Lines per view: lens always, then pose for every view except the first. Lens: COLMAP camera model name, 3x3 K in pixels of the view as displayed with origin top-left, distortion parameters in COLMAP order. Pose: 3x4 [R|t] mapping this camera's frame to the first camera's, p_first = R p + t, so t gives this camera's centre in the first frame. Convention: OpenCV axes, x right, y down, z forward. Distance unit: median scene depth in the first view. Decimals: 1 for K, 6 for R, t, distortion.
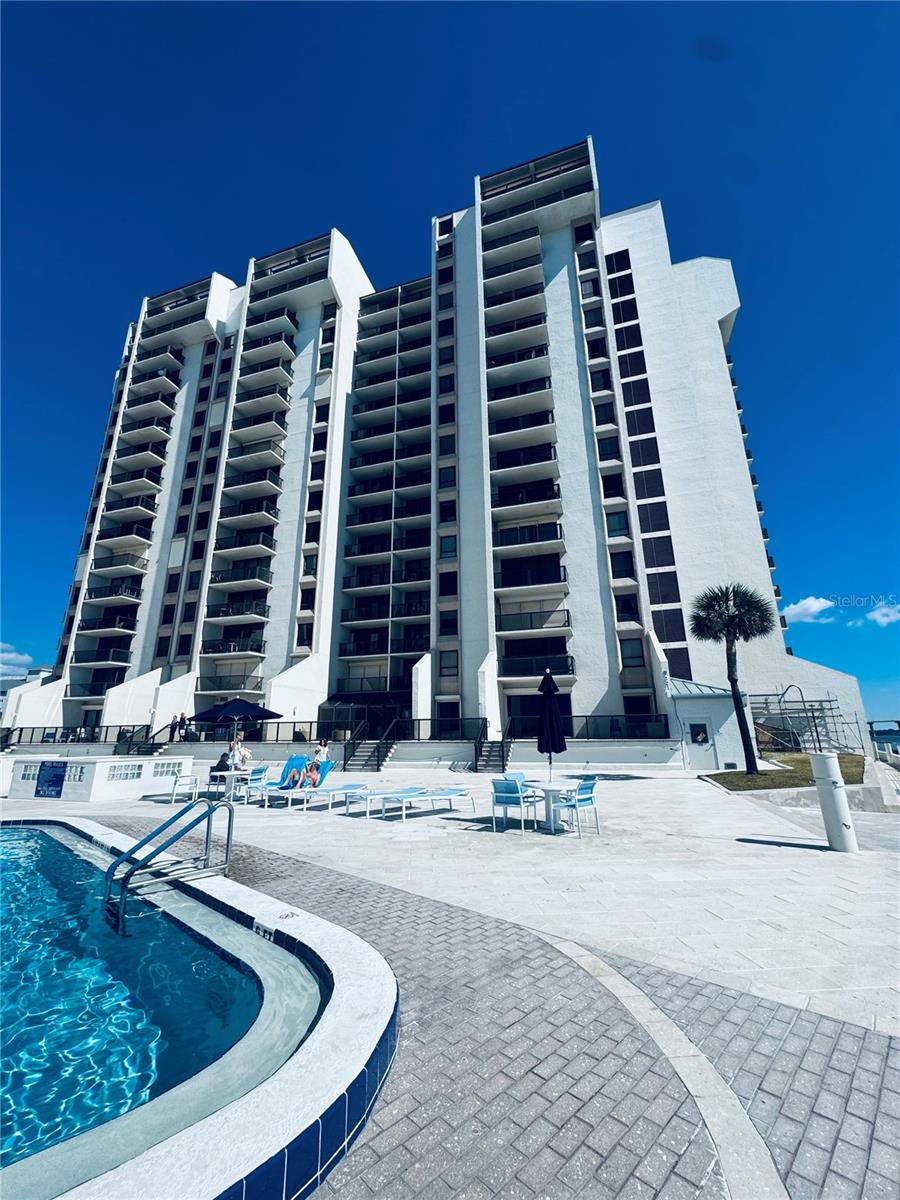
lens RADIAL K [[481.6, 0, 455.3], [0, 481.6, 601.3], [0, 0, 1]] dist [-0.004050, 0.000312]
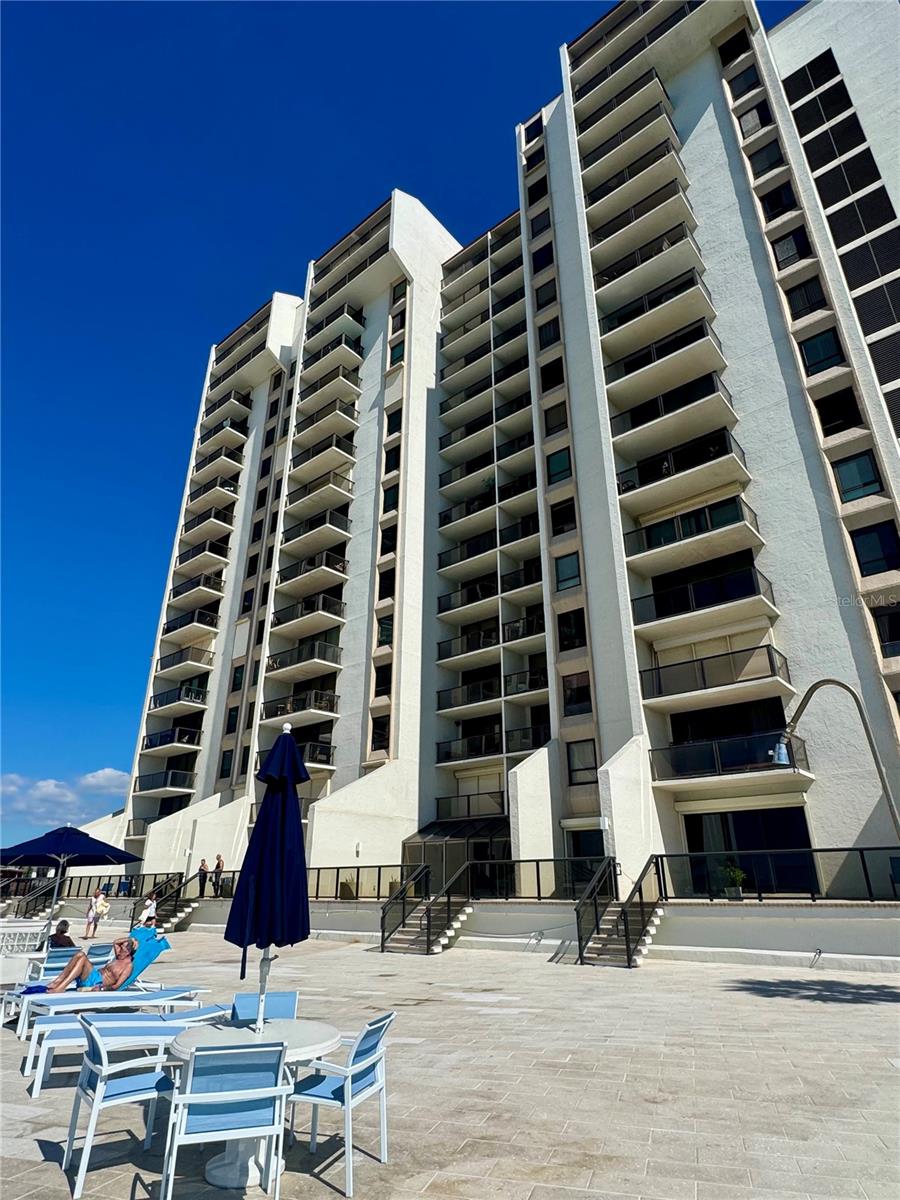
lens RADIAL K [[677.7, 0, 456.0], [0, 677.7, 600.7], [0, 0, 1]] dist [-0.004595, 0.000493]
pose [[0.926368, -0.143527, -0.348198, 0.136153], [0.097382, 0.984379, -0.146682, 0.034428], [0.363811, 0.101973, 0.925874, 0.130323]]
